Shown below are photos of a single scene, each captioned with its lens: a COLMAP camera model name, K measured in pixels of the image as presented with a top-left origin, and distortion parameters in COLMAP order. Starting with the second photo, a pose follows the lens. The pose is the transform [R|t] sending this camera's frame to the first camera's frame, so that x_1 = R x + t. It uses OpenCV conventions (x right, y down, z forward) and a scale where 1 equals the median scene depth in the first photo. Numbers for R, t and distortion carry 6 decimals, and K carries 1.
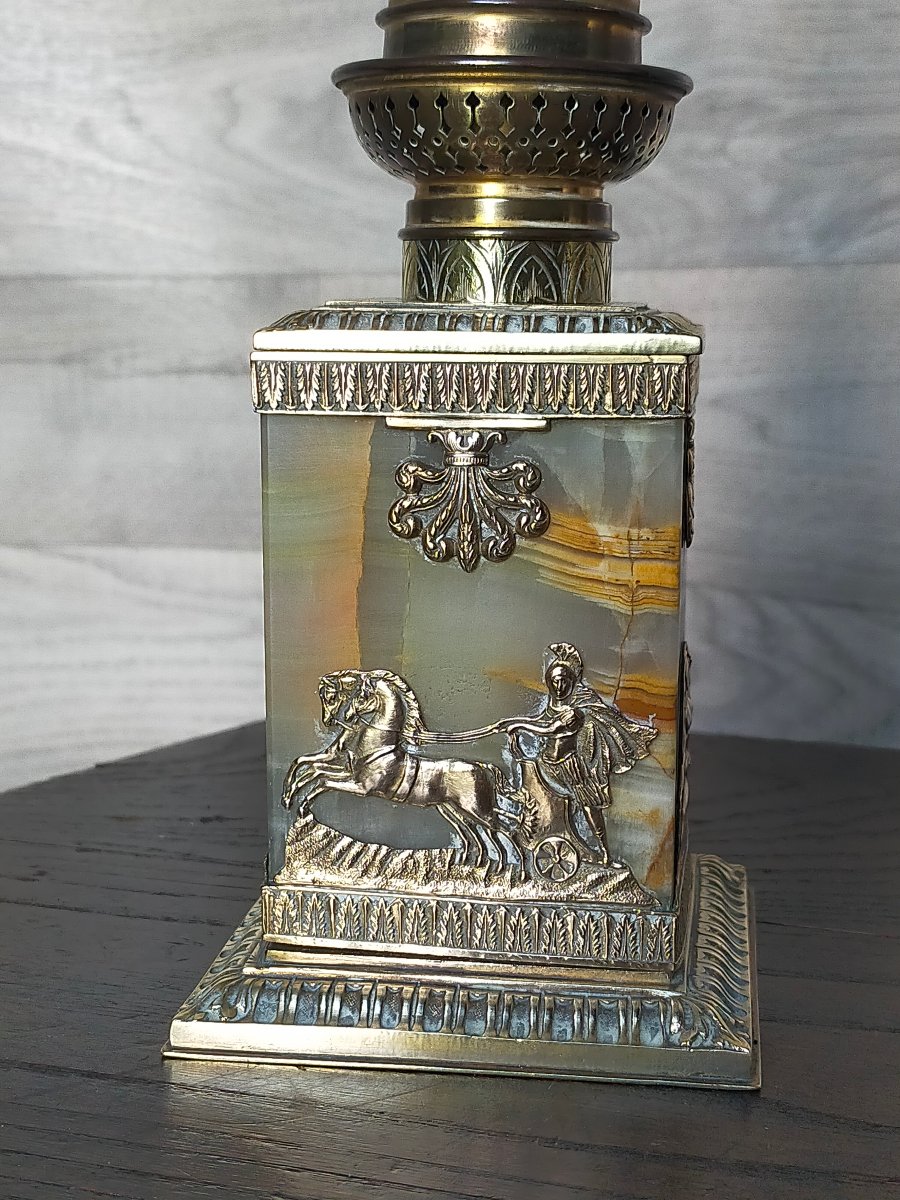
lens RADIAL K [[1819.5, 0, 482.8], [0, 1819.5, 642.9], [0, 0, 1]] dist [0.095941, -0.142280]
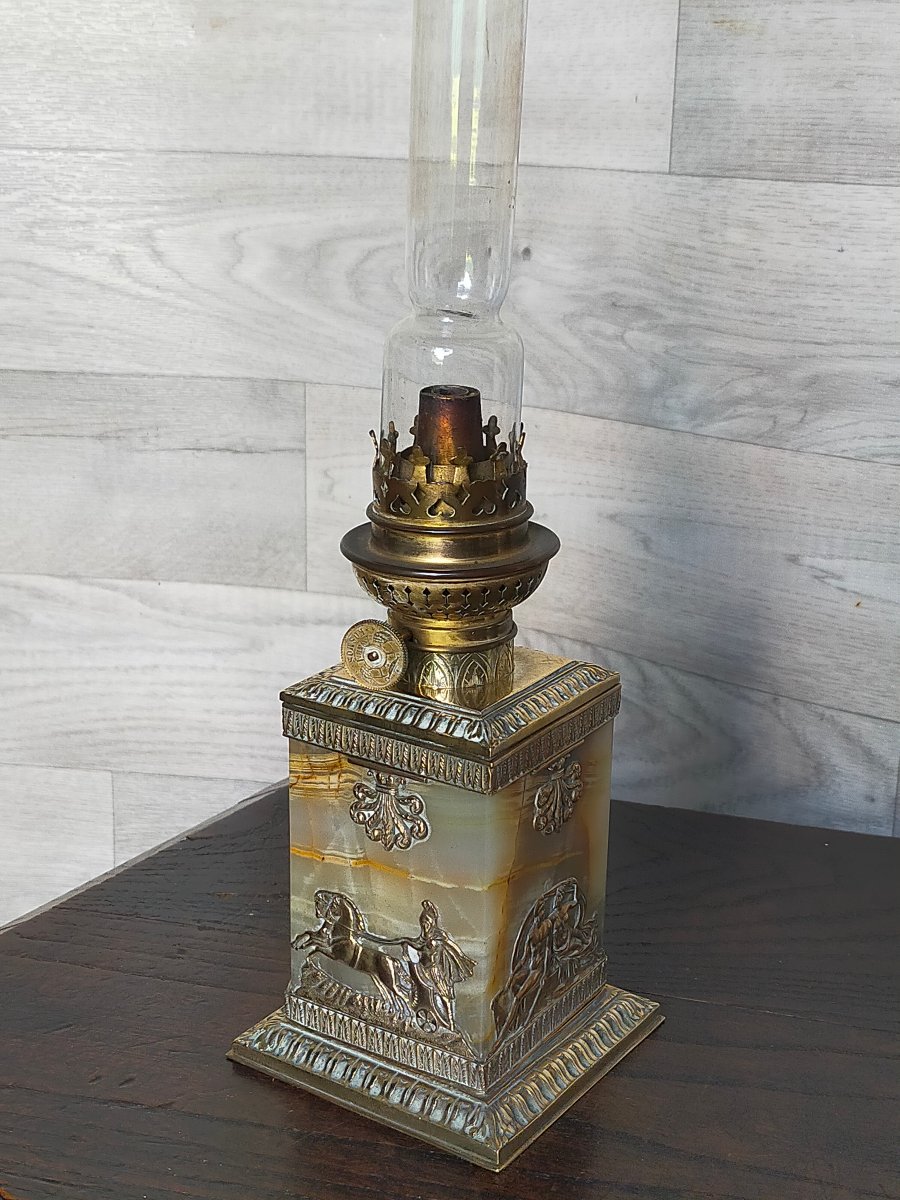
lens RADIAL K [[1819.5, 0, 482.8], [0, 1819.5, 642.9], [0, 0, 1]] dist [0.095941, -0.142280]
pose [[0.997771, 0.002389, 0.066688, -0.051052], [-0.012104, 0.989260, 0.145663, -0.208476], [-0.065624, -0.146146, 0.987084, -0.296949]]
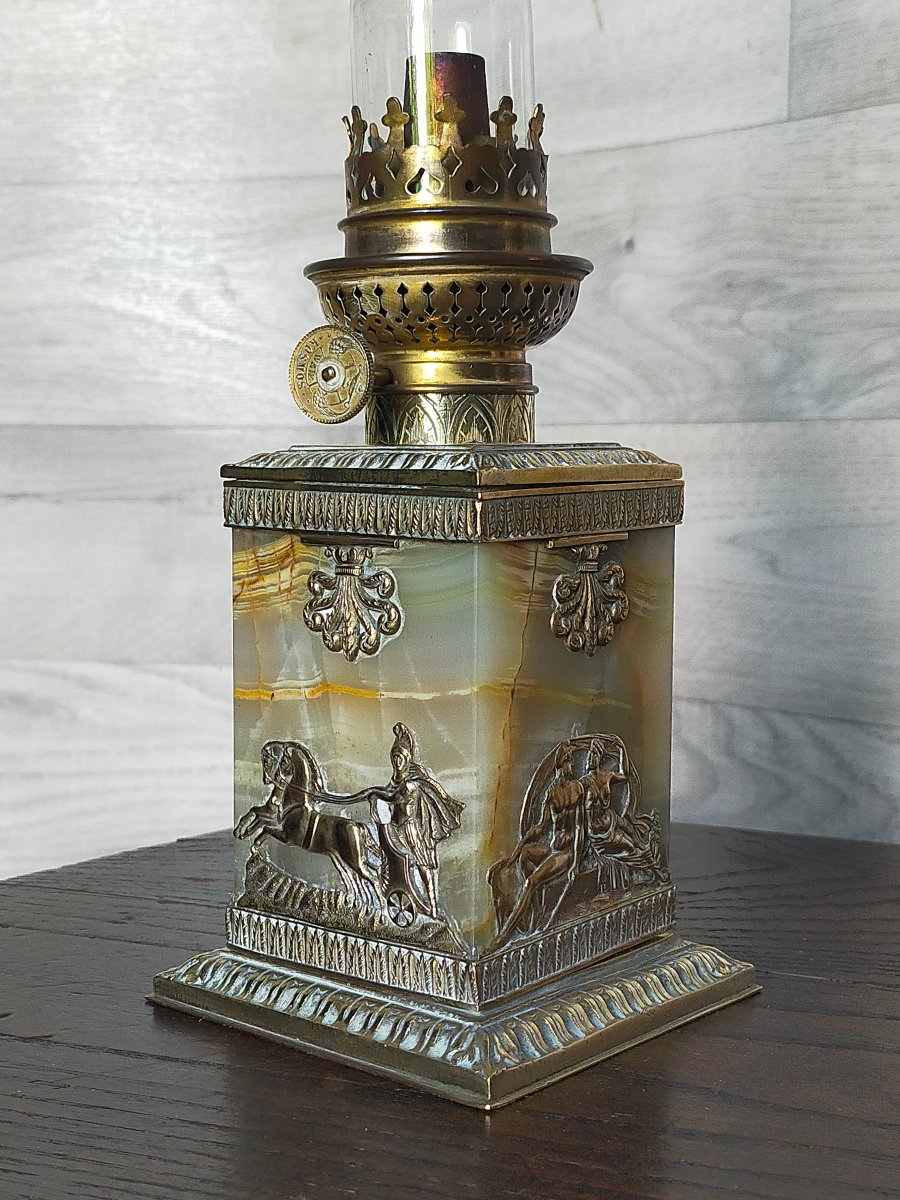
lens RADIAL K [[1819.5, 0, 482.8], [0, 1819.5, 642.9], [0, 0, 1]] dist [0.095941, -0.142280]
pose [[0.998744, 0.013405, -0.048276, 0.025306], [-0.017280, 0.996583, -0.080769, 0.022193], [0.047028, 0.081502, 0.995563, -0.108446]]
